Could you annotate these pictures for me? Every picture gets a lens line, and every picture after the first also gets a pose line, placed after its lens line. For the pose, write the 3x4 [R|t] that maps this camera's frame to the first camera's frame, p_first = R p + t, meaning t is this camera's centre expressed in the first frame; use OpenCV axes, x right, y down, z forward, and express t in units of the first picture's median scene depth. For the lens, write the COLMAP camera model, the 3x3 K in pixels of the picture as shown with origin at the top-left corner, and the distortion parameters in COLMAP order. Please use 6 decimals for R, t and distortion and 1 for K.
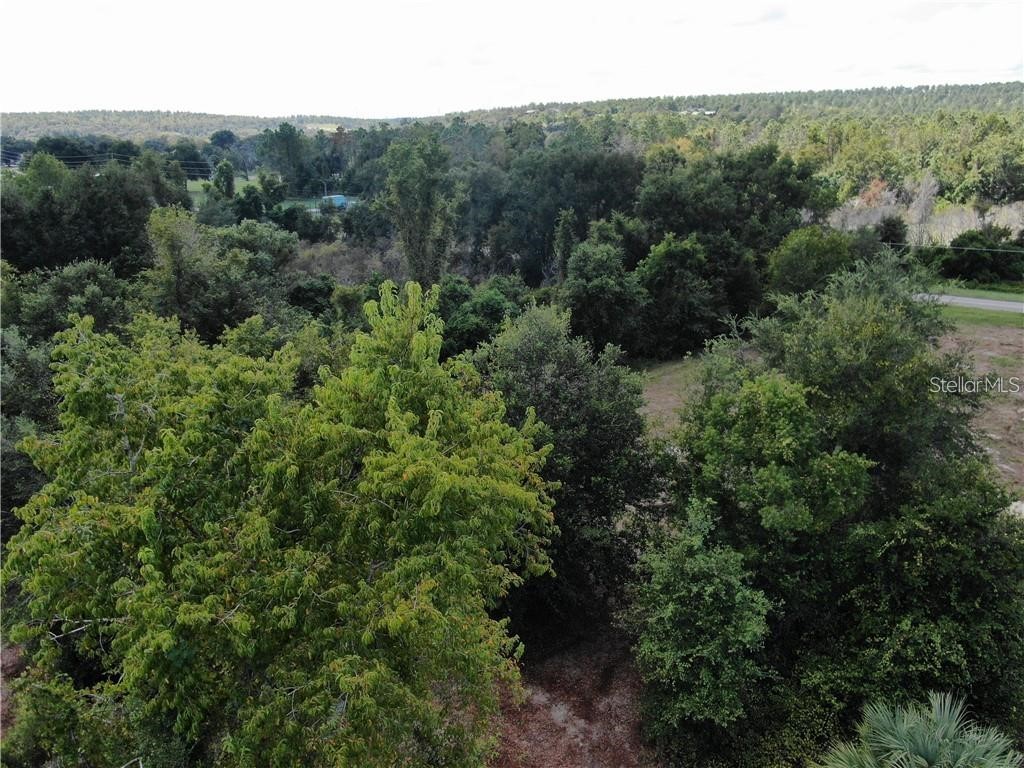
lens RADIAL K [[738.0, 0, 512.6], [0, 738.0, 385.8], [0, 0, 1]] dist [-0.016528, 0.006404]
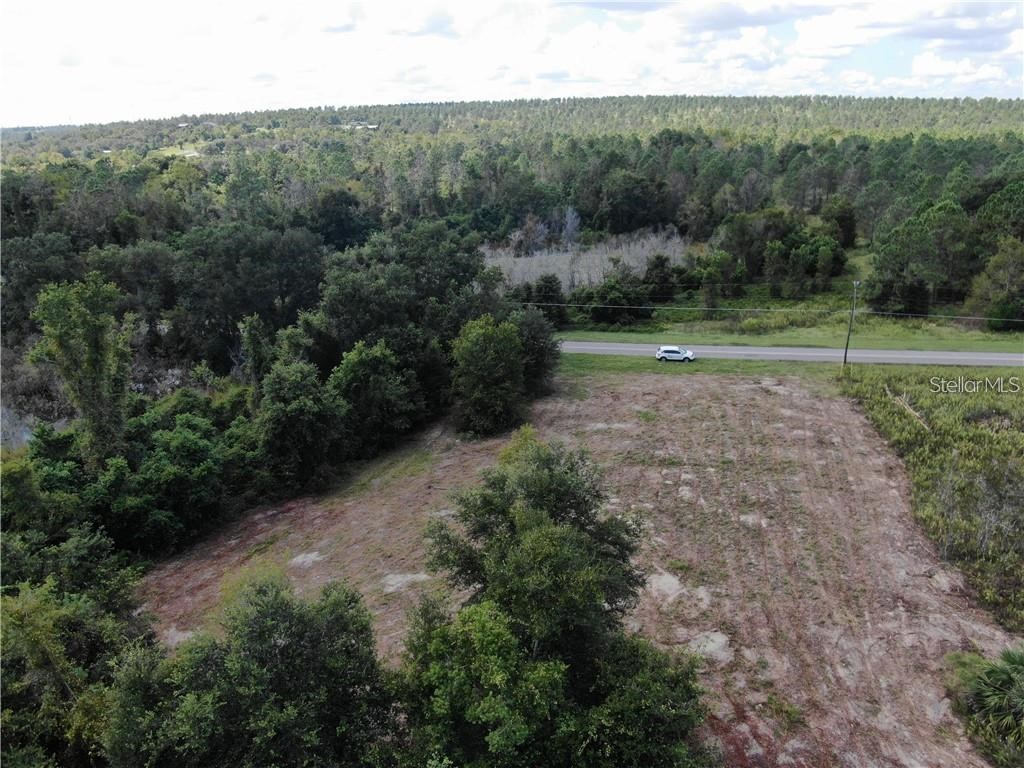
lens RADIAL K [[738.0, 0, 506.3], [0, 738.0, 382.8], [0, 0, 1]] dist [-0.016528, 0.006404]
pose [[0.914525, -0.138452, 0.380100, -0.000743], [0.137728, 0.990038, 0.029247, -0.100846], [-0.380362, 0.025603, 0.924483, -0.027768]]
